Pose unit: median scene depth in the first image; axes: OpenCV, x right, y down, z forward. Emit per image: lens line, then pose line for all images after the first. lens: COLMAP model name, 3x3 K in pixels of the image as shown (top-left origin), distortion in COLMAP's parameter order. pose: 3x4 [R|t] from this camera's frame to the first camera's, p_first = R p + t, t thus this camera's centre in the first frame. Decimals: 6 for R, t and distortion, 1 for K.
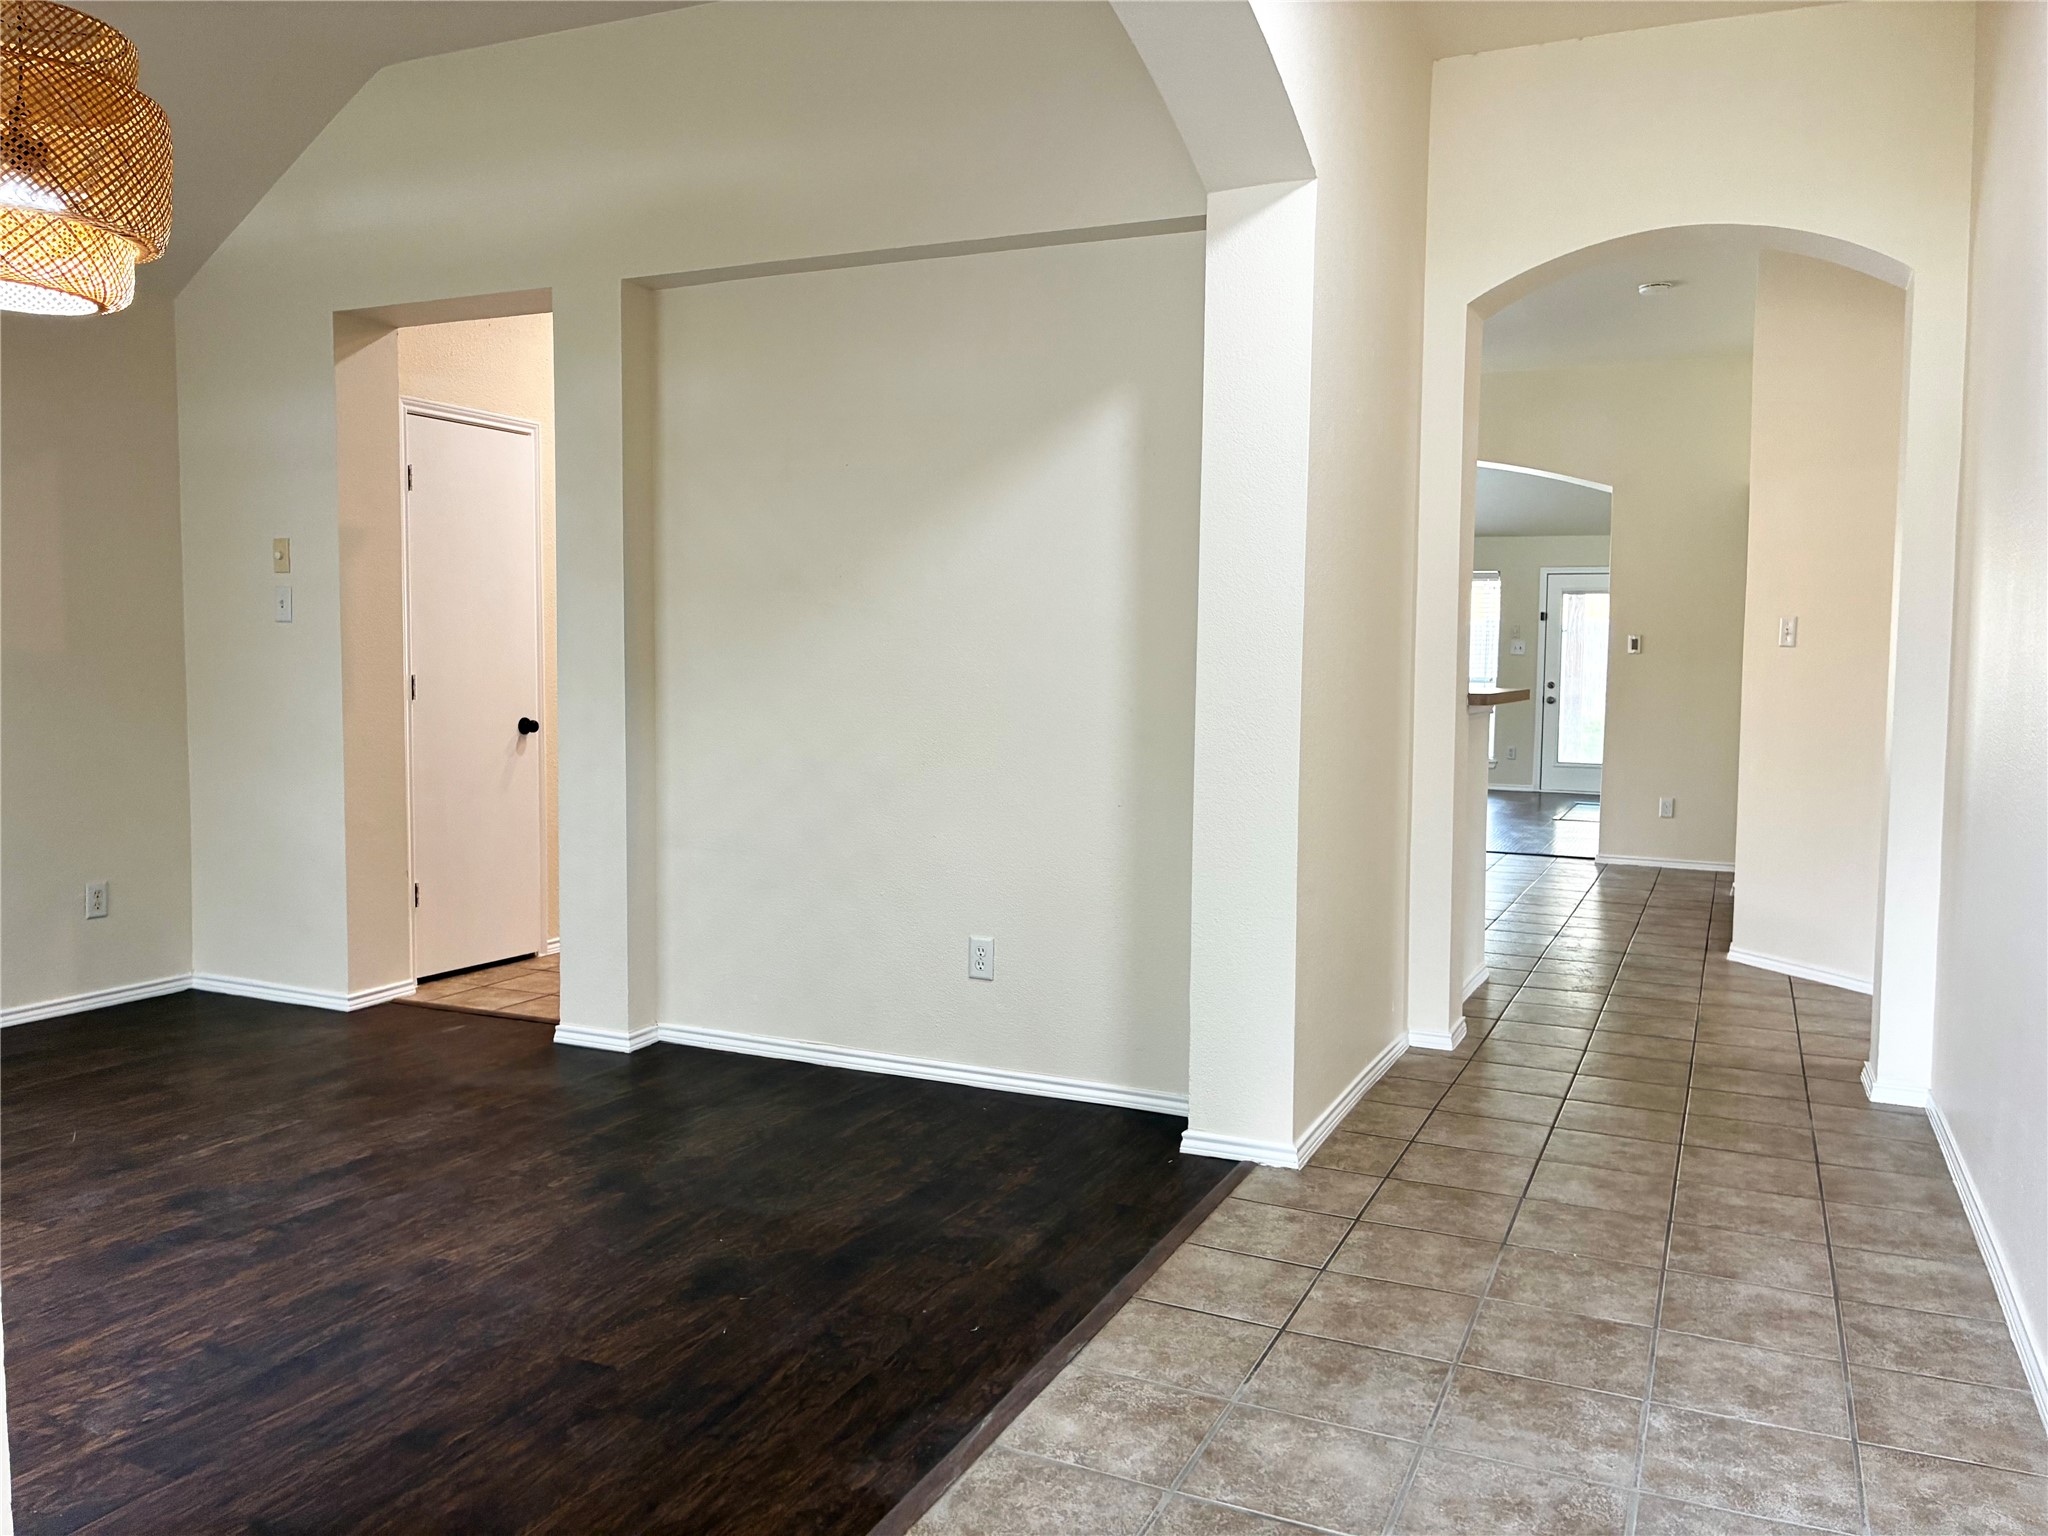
lens RADIAL K [[1551.6, 0, 1024.9], [0, 1551.6, 763.1], [0, 0, 1]] dist [0.043773, -0.048016]
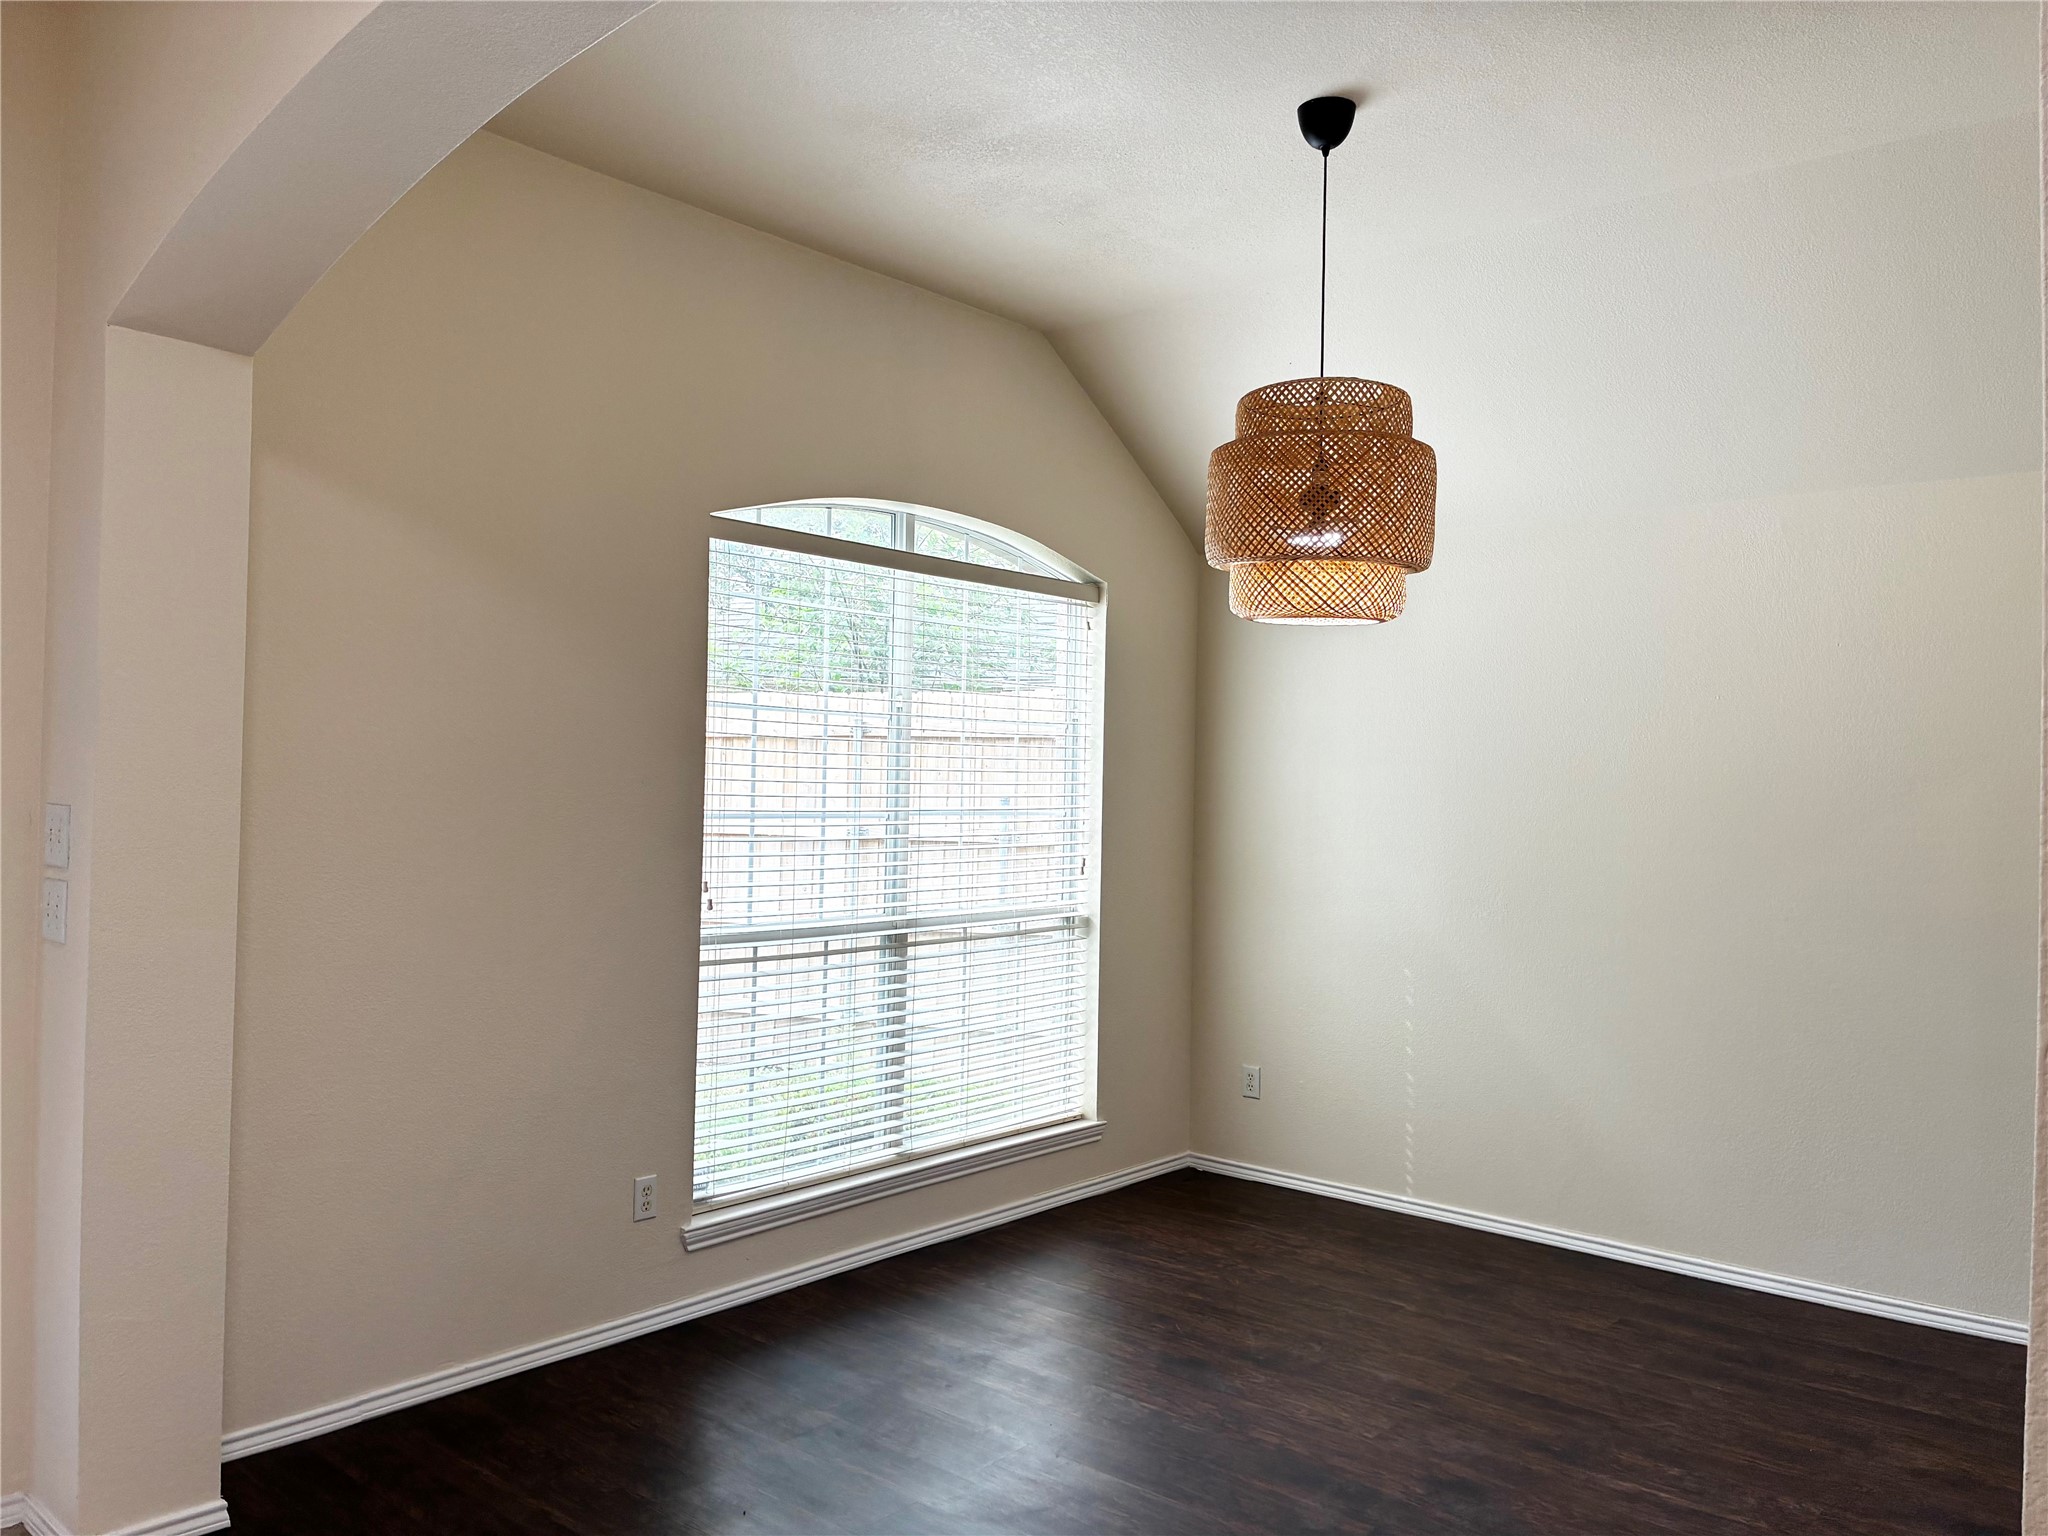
lens RADIAL K [[1551.6, 0, 1023.6], [0, 1551.6, 772.6], [0, 0, 1]] dist [0.043773, -0.048016]
pose [[-0.265145, -0.030406, -0.963729, 0.482130], [-0.096083, 0.995361, -0.004969, -0.130343], [0.959409, 0.091280, -0.266836, 0.958092]]
